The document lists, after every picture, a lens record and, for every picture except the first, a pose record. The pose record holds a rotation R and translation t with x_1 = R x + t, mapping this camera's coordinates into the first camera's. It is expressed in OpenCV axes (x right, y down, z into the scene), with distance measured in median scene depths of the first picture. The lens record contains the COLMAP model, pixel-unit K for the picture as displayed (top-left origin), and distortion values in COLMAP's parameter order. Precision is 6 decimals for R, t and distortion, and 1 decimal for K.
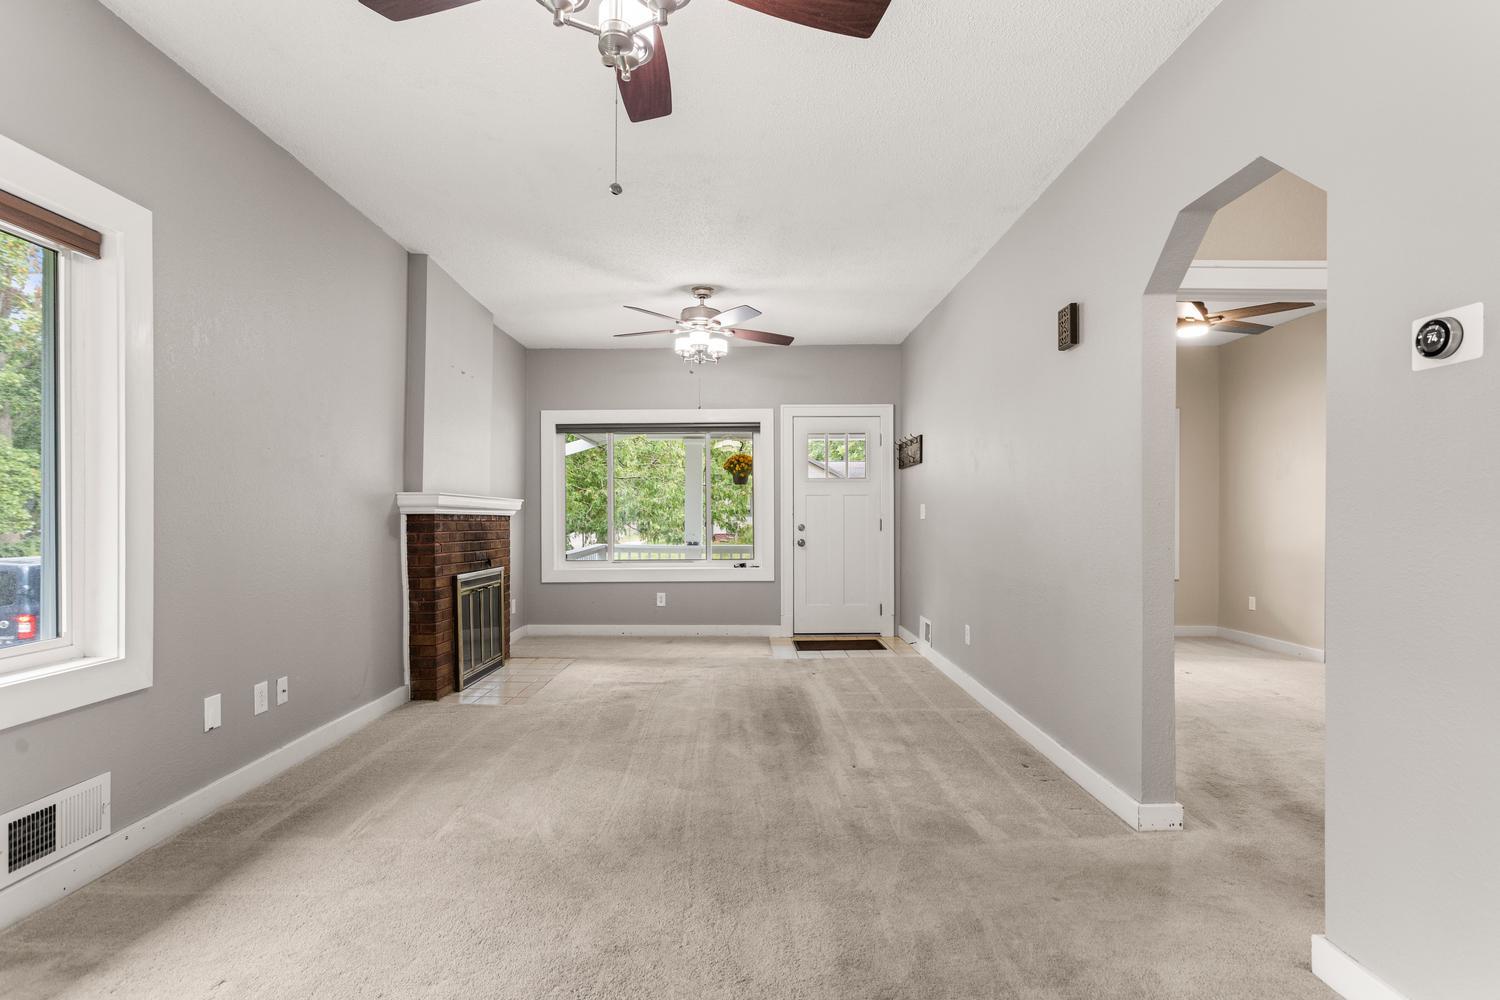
lens RADIAL K [[719.7, 0, 727.9], [0, 719.7, 525.6], [0, 0, 1]] dist [-0.000875, 0.002067]
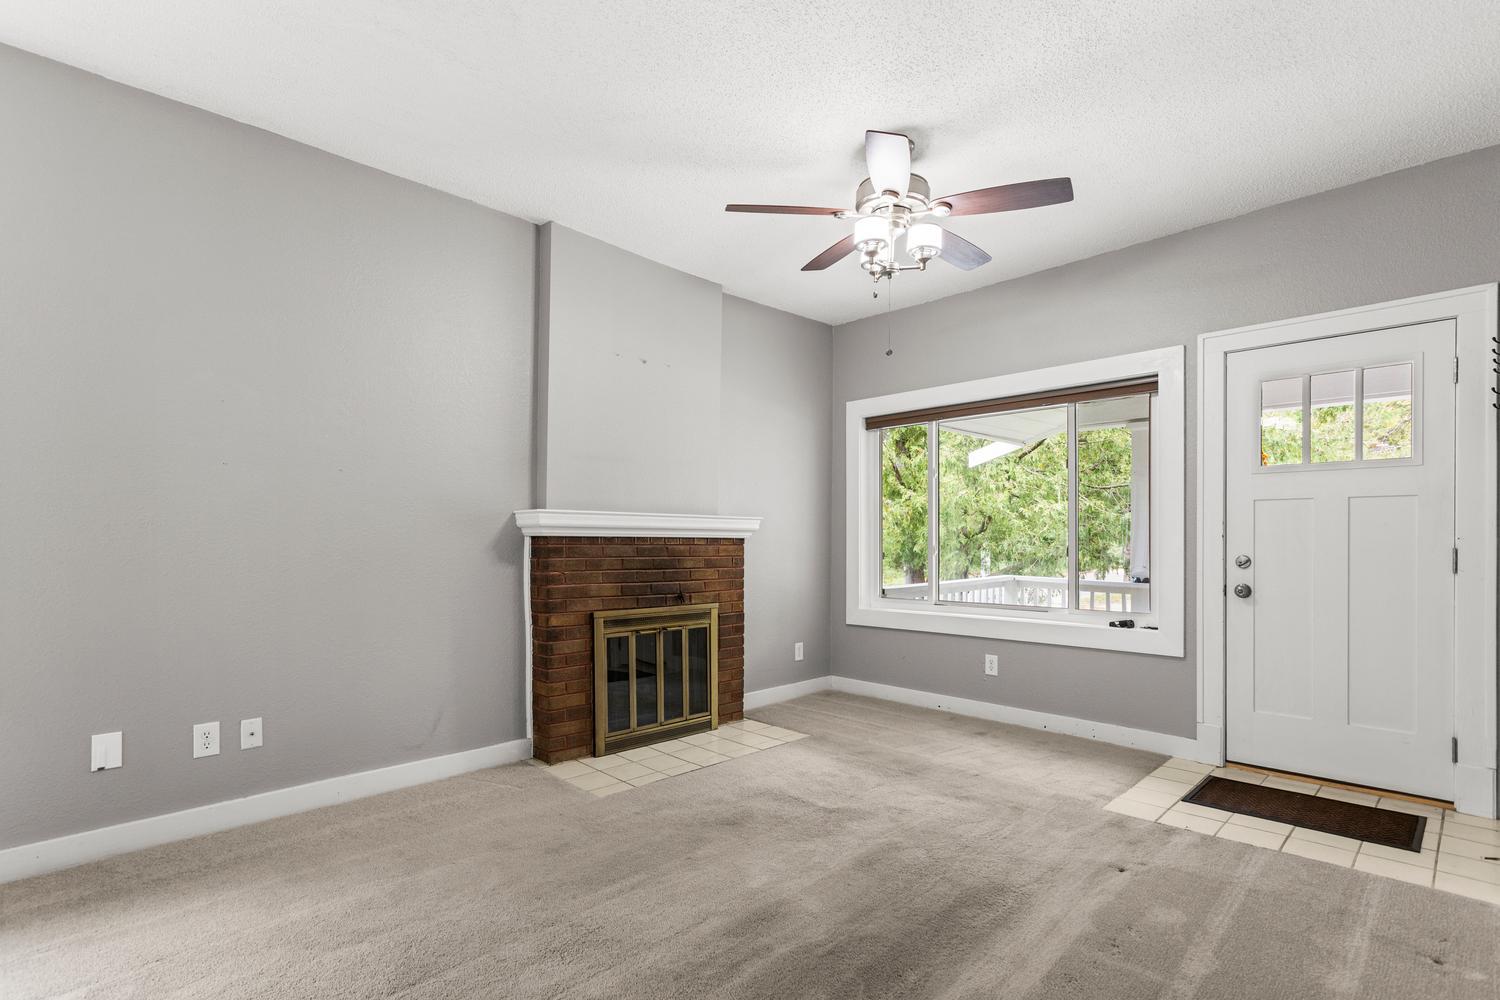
lens RADIAL K [[719.7, 0, 765.7], [0, 719.7, 544.1], [0, 0, 1]] dist [-0.000875, 0.002067]
pose [[0.715895, 0.008705, -0.698154, 0.331663], [-0.011256, 0.999936, 0.000926, -0.010203], [0.698117, 0.007195, 0.715947, 0.576695]]
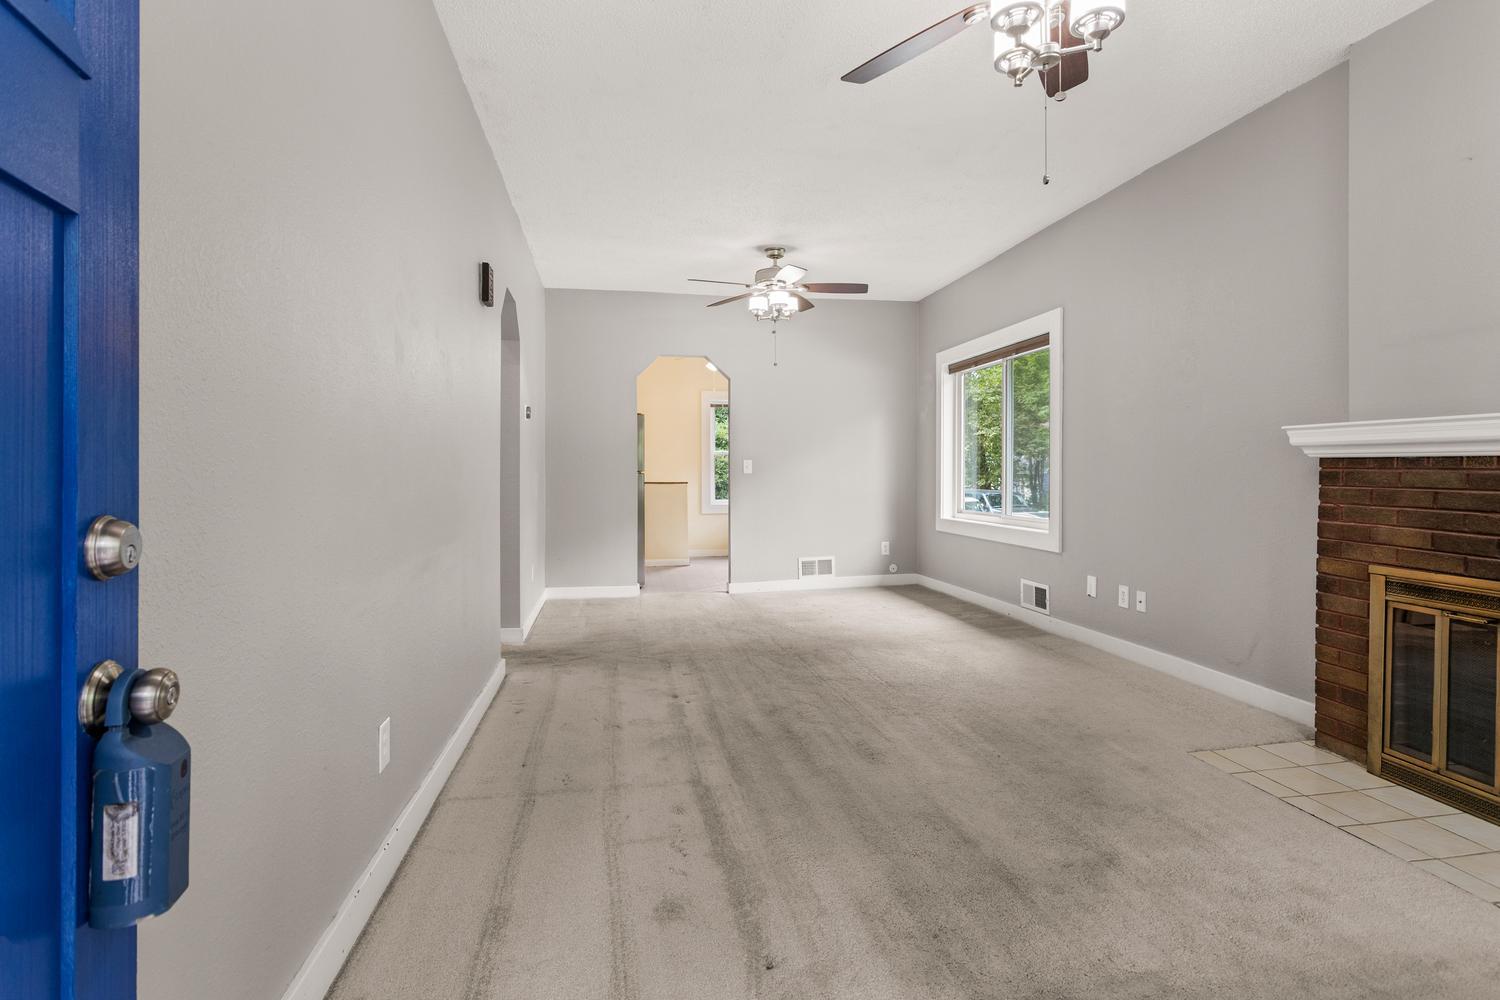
lens RADIAL K [[719.7, 0, 741.9], [0, 719.7, 493.2], [0, 0, 1]] dist [-0.000875, 0.002067]
pose [[-0.984950, 0.007243, -0.172688, 0.212670], [0.000113, 0.999148, 0.041263, -0.010963], [0.172840, 0.040622, -0.984112, 1.525315]]
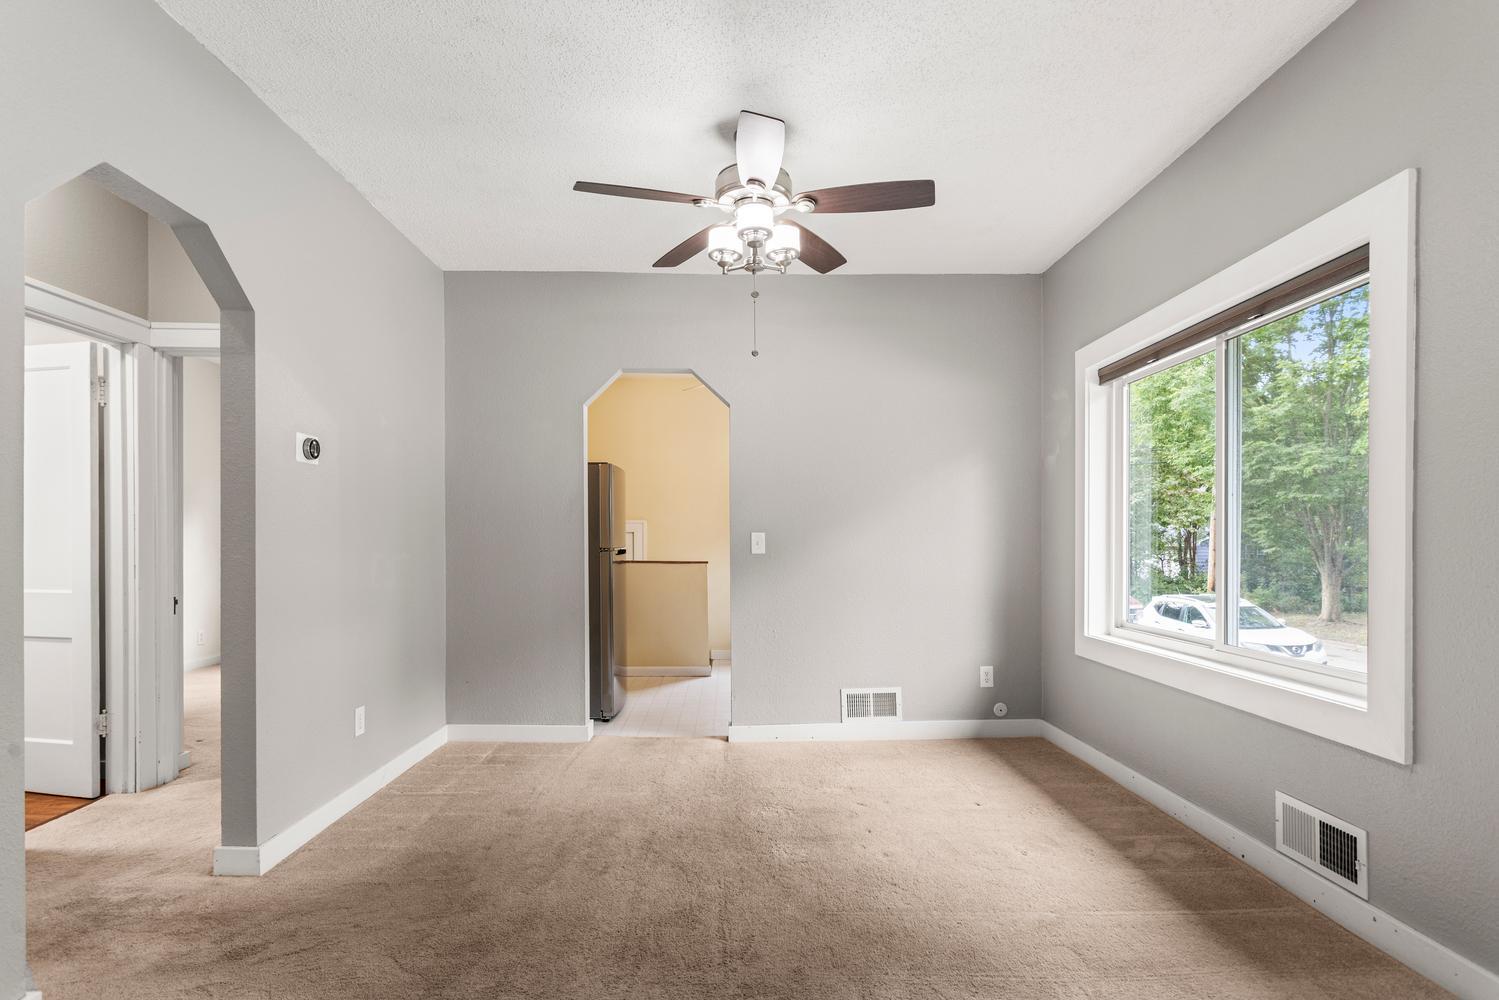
lens RADIAL K [[719.3, 0, 731.4], [0, 719.3, 543.1], [0, 0, 1]] dist [-0.000875, 0.002067]
pose [[-0.999990, -0.002657, -0.003590, -0.029434], [-0.002709, 0.999891, 0.014507, -0.018480], [0.003551, 0.014516, -0.999888, 0.977249]]
